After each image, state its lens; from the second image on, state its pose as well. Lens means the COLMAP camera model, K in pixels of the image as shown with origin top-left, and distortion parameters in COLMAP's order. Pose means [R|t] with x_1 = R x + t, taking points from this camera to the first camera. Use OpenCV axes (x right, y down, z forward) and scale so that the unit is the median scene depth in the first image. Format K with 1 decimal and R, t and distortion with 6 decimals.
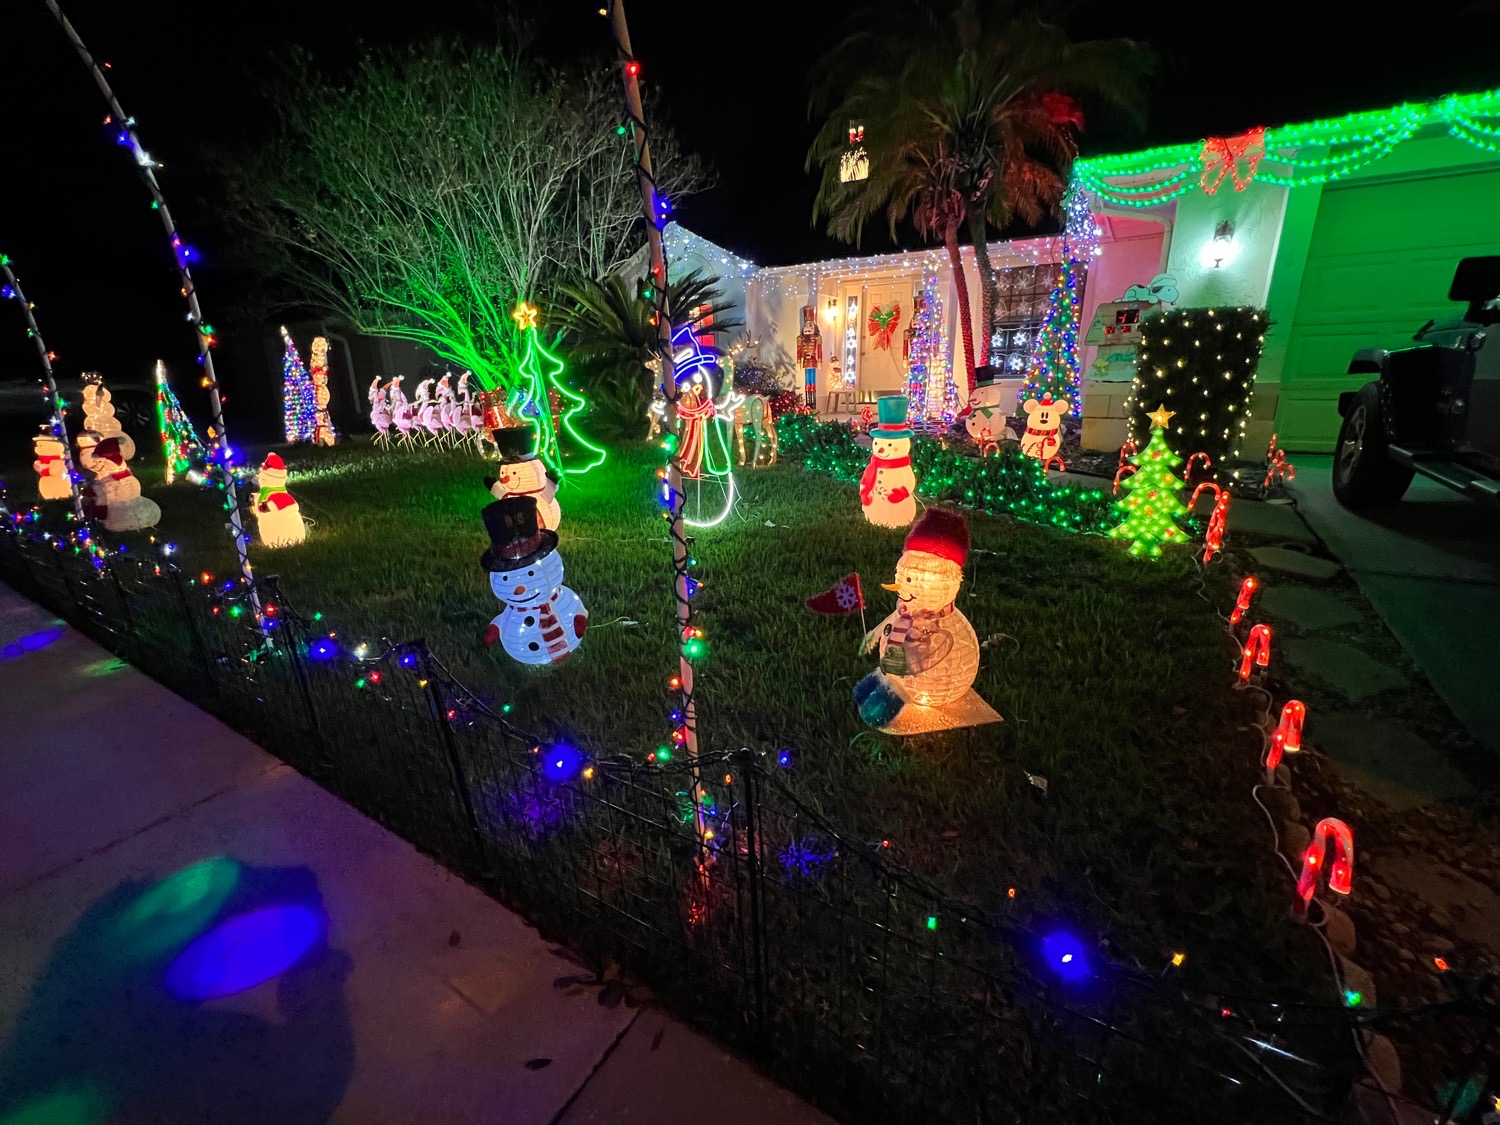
lens RADIAL K [[608.6, 0, 754.9], [0, 608.6, 557.3], [0, 0, 1]] dist [0.001521, 0.000106]
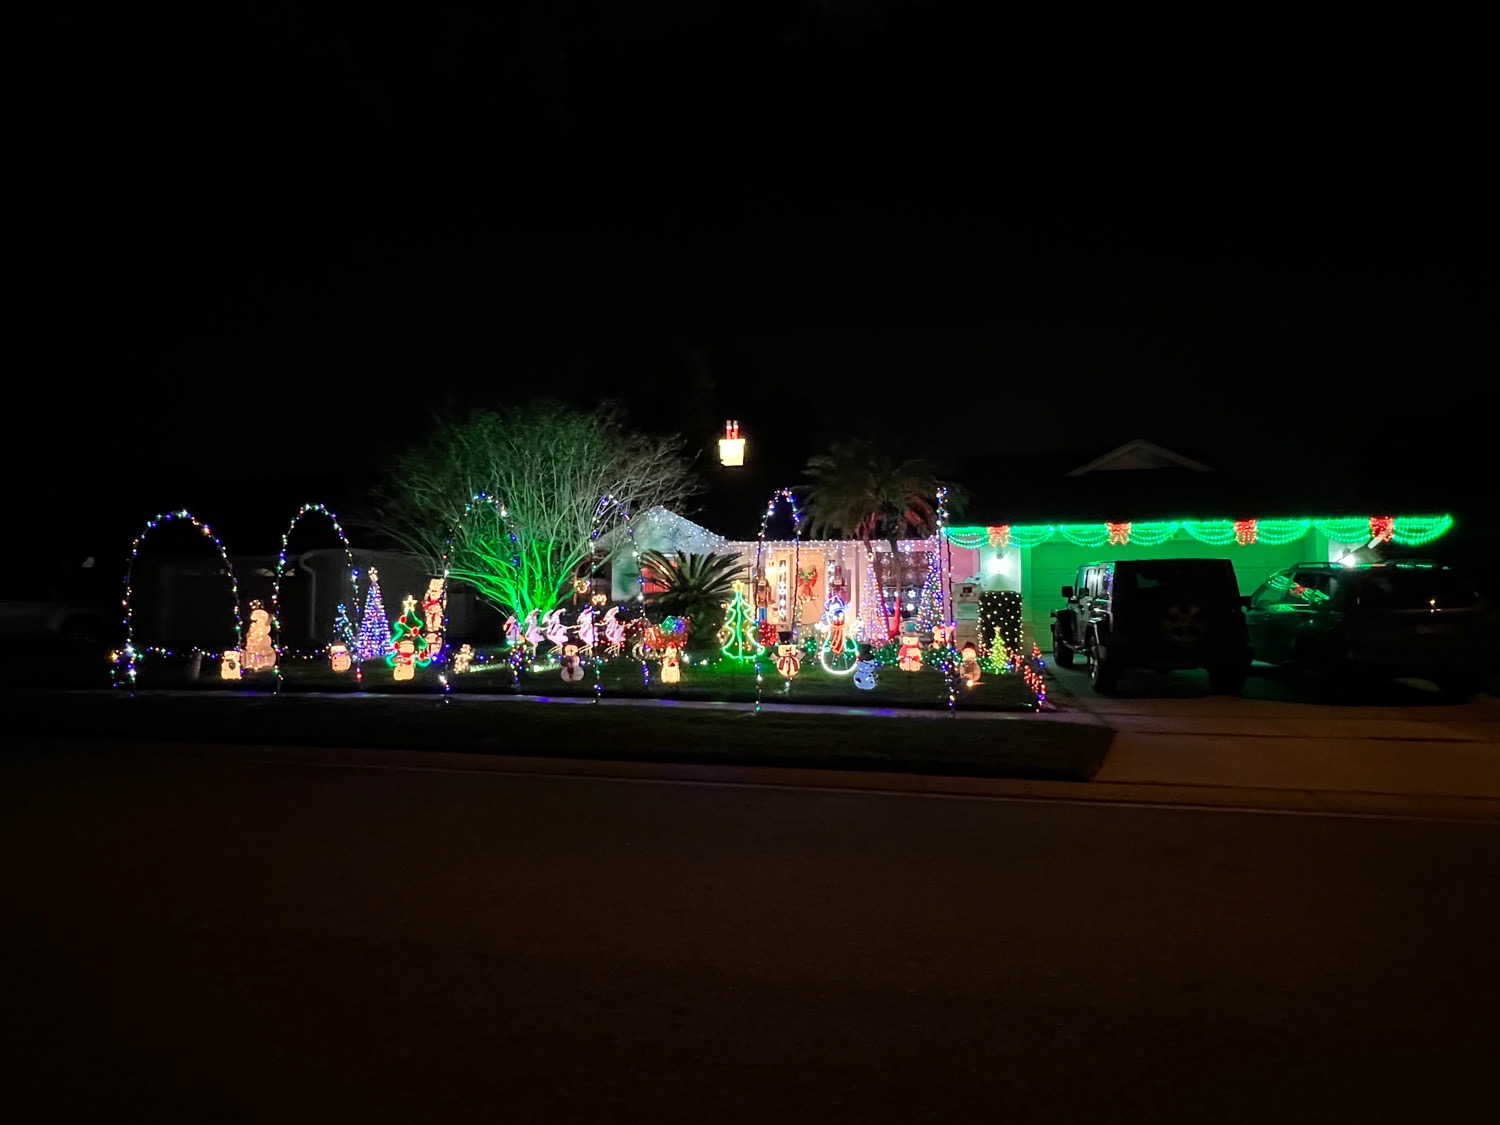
lens RADIAL K [[830.7, 0, 750.0], [0, 830.7, 568.3], [0, 0, 1]] dist [0.000603, -0.000018]
pose [[0.944291, 0.036063, 0.327131, -1.267716], [0.075593, 0.943638, -0.322231, 0.491697], [-0.320314, 0.329008, 0.888343, -1.627505]]
